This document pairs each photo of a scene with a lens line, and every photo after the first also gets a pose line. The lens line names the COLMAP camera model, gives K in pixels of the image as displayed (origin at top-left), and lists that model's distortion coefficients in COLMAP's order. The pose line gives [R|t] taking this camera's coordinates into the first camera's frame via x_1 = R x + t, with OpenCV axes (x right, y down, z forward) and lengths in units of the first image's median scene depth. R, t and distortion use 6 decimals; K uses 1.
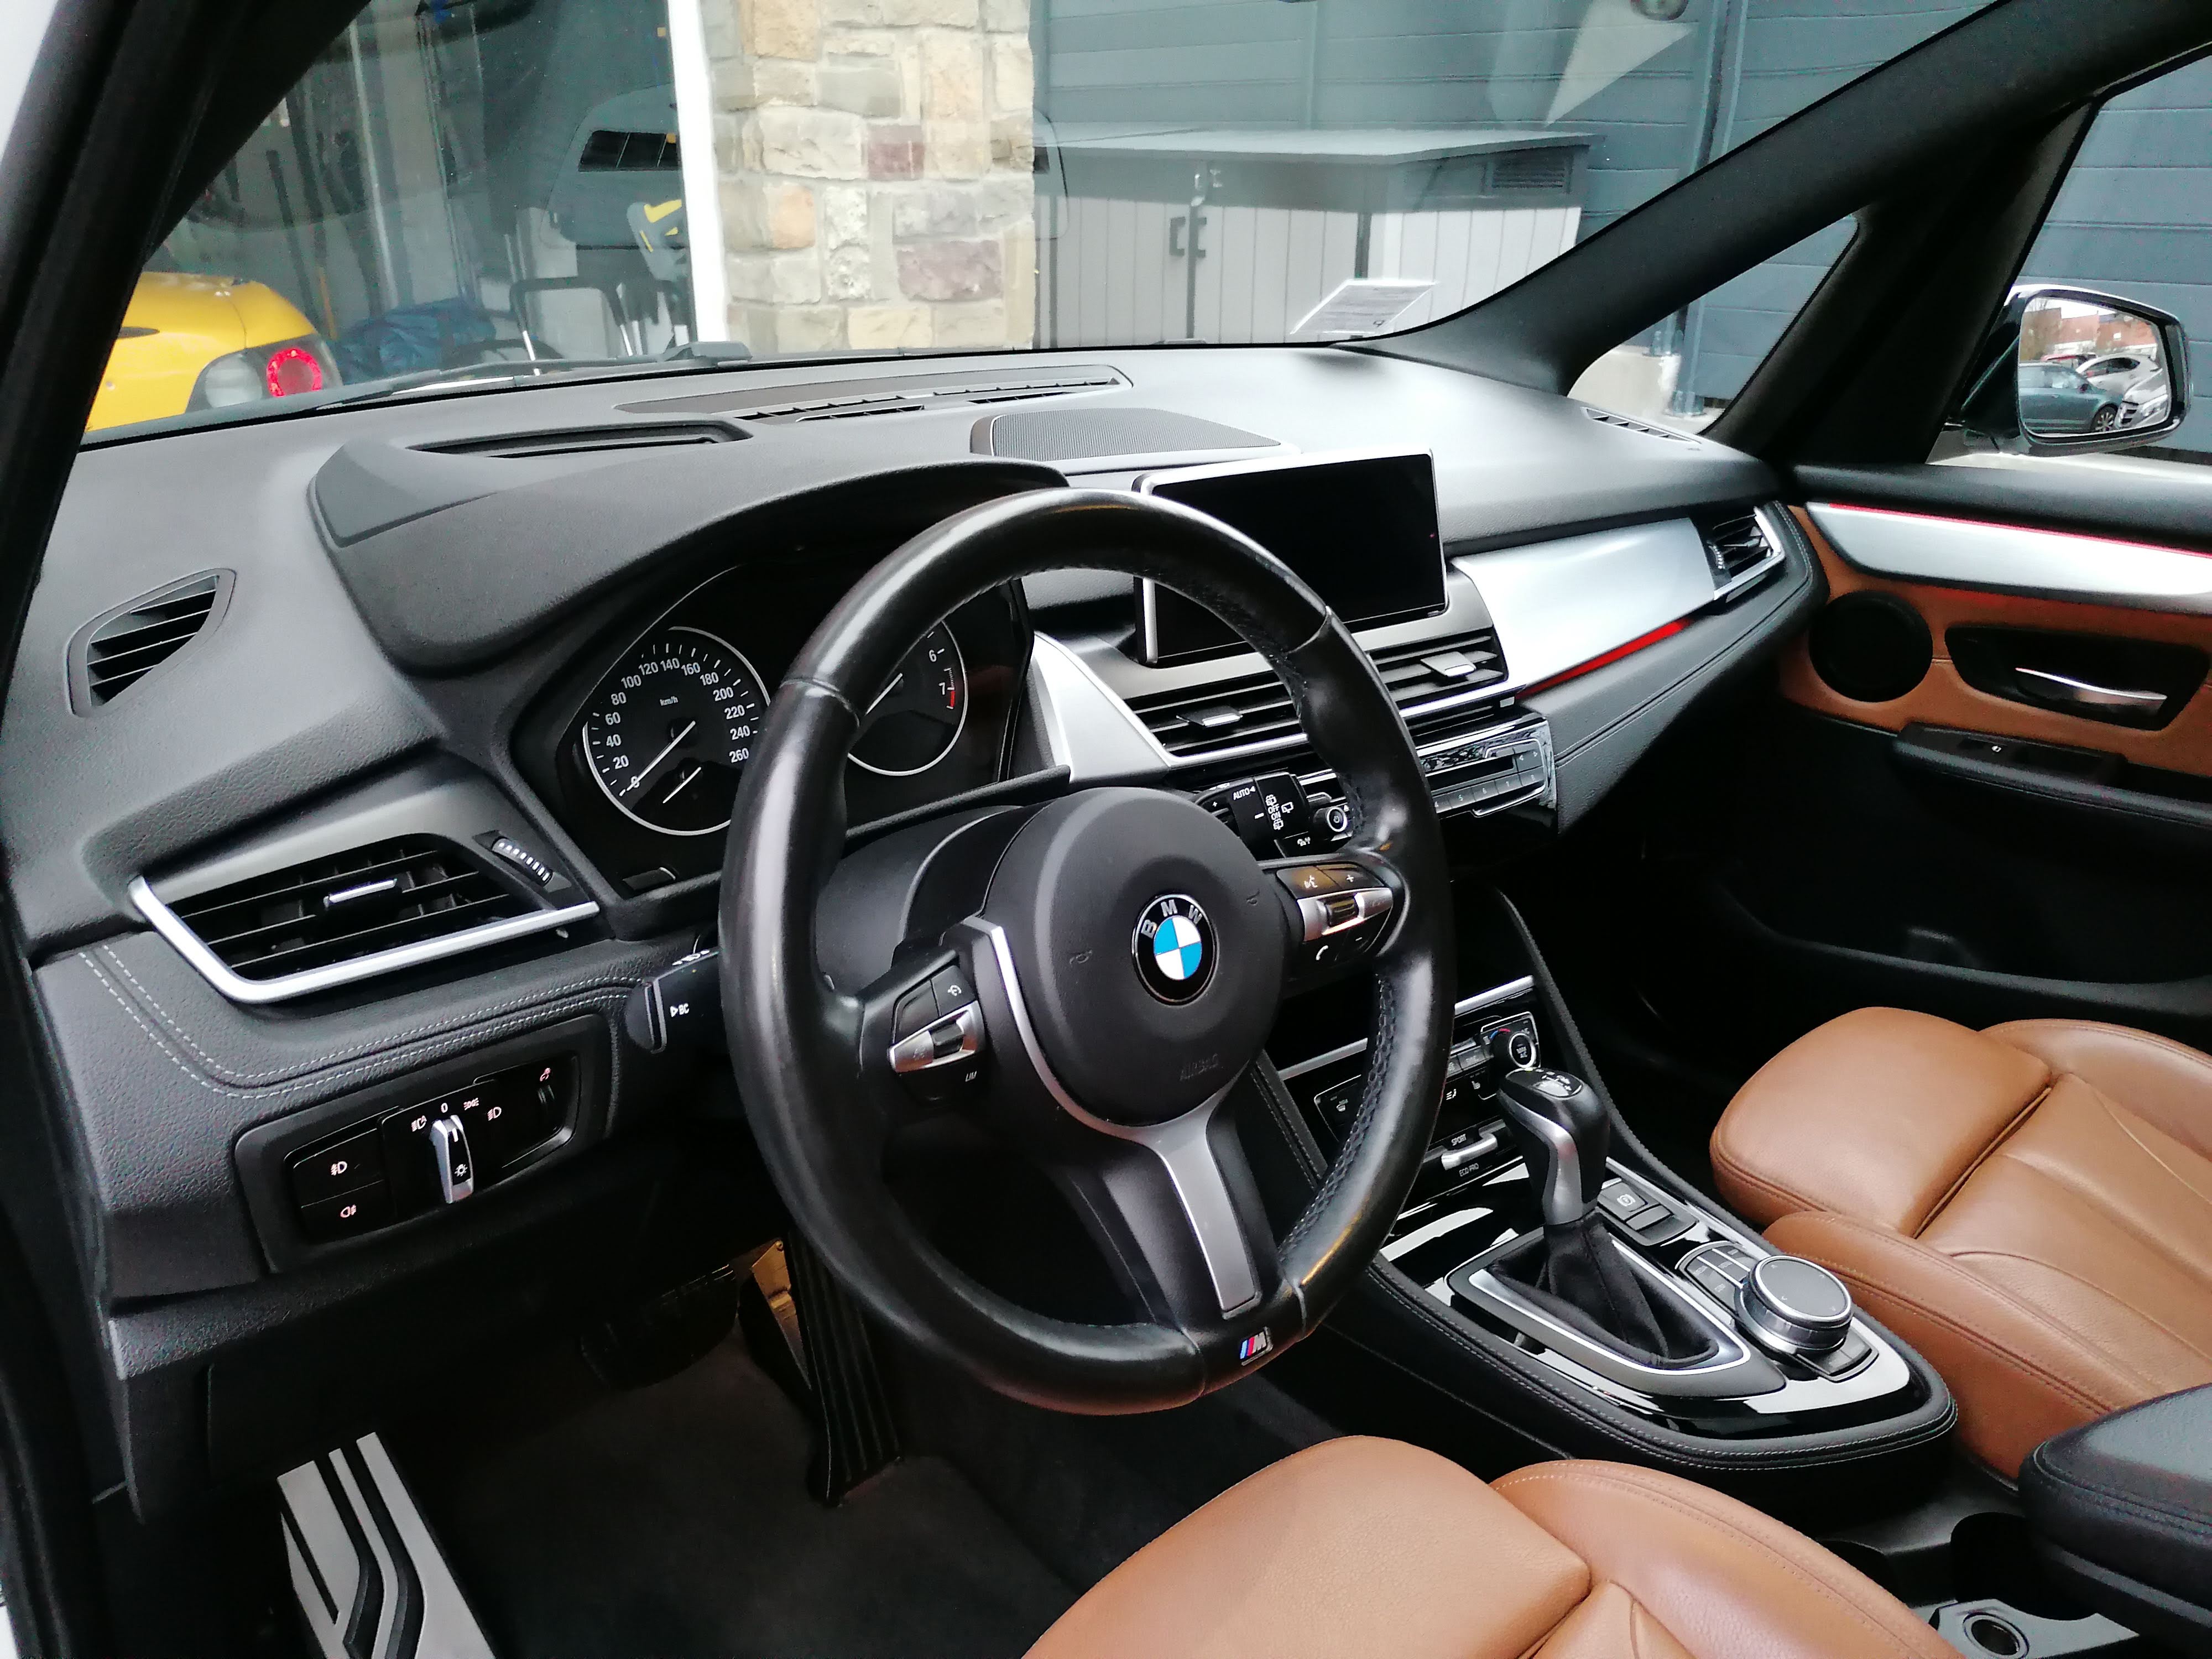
lens RADIAL K [[1619.7, 0, 1102.1], [0, 1619.7, 828.4], [0, 0, 1]] dist [0.057673, -0.049586]
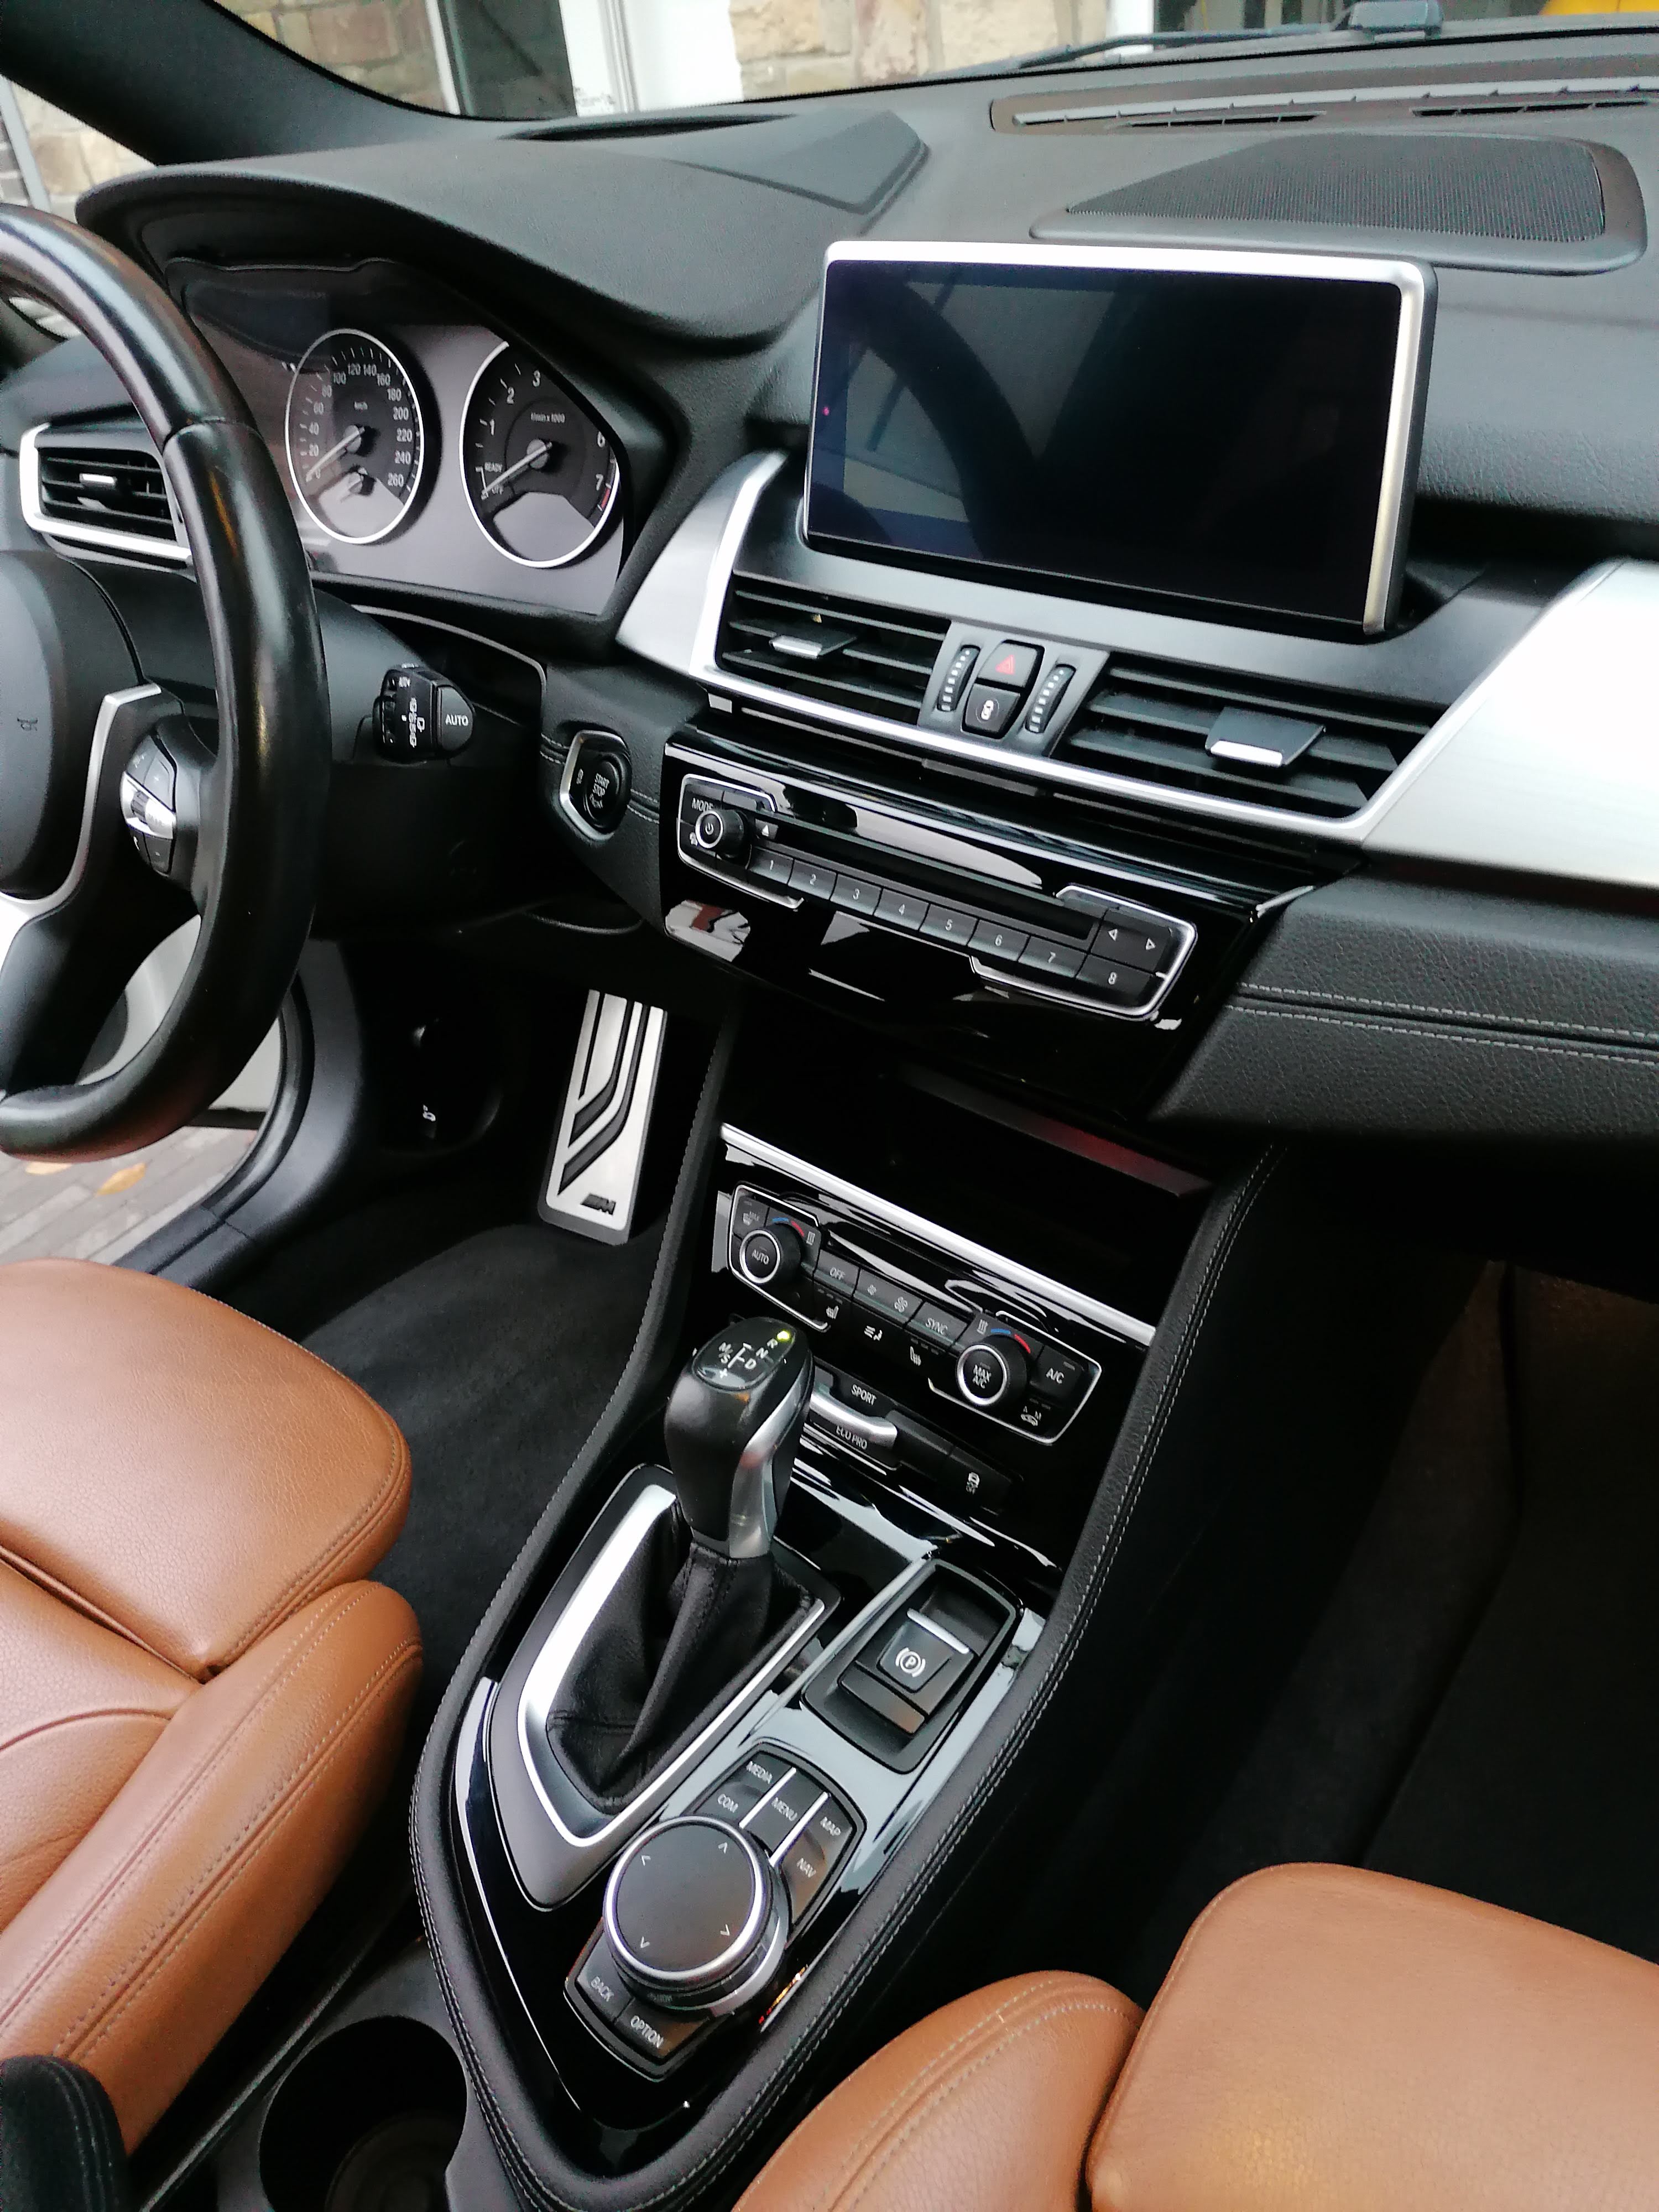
lens RADIAL K [[1619.7, 0, 829.5], [0, 1619.7, 1106.0], [0, 0, 1]] dist [0.057673, -0.049586]
pose [[0.210989, 0.535194, -0.817955, 0.741293], [-0.272518, 0.835821, 0.476589, -0.235432], [0.938732, 0.122352, 0.322199, 0.802336]]
